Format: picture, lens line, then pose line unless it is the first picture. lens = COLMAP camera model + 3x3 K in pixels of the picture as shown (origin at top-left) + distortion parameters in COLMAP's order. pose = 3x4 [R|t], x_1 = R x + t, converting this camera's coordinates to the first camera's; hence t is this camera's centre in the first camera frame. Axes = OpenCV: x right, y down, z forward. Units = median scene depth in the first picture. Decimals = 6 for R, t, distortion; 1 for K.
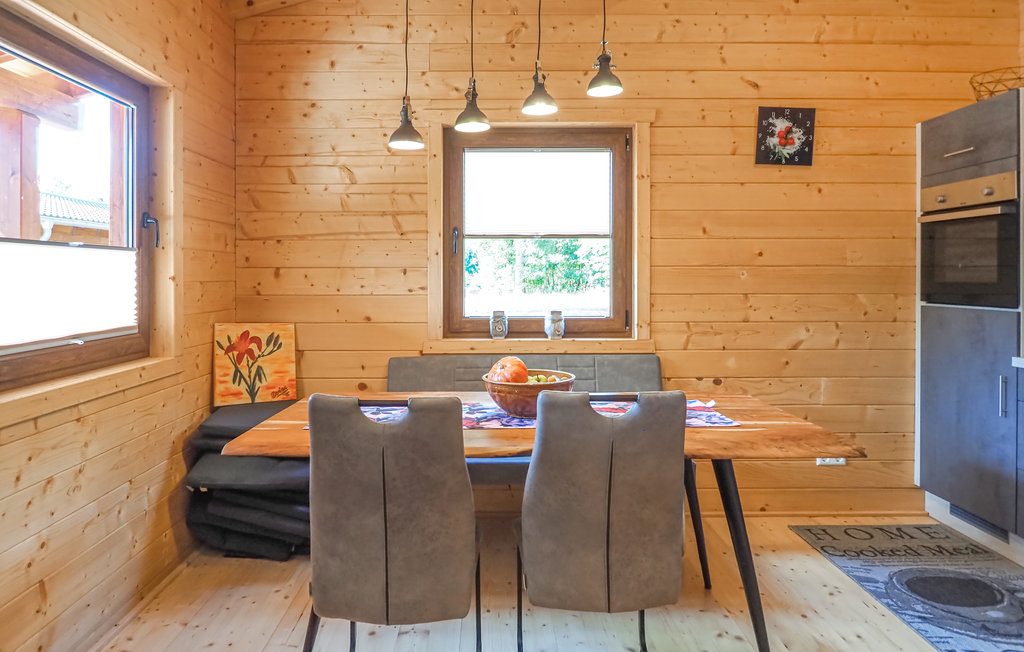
lens RADIAL K [[577.7, 0, 528.7], [0, 577.7, 281.7], [0, 0, 1]] dist [-0.016667, 0.000824]
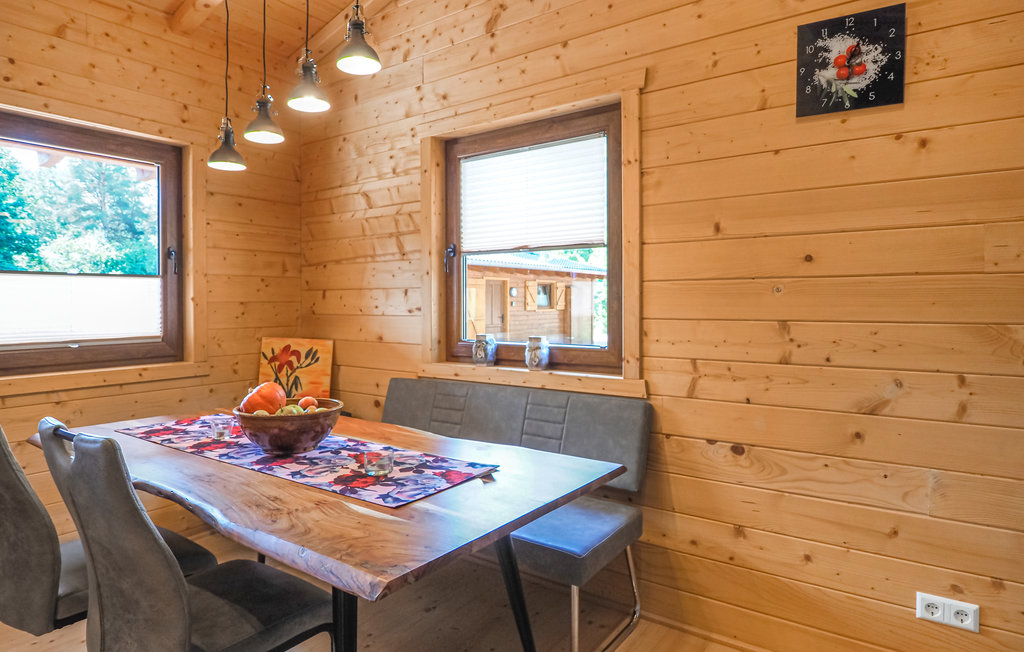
lens RADIAL K [[577.7, 0, 561.3], [0, 577.7, 307.7], [0, 0, 1]] dist [-0.016667, 0.000824]
pose [[0.818234, 0.003996, -0.574872, 0.561387], [-0.002057, 0.999990, 0.004024, 0.004767], [0.574882, -0.002111, 0.818234, 0.335562]]
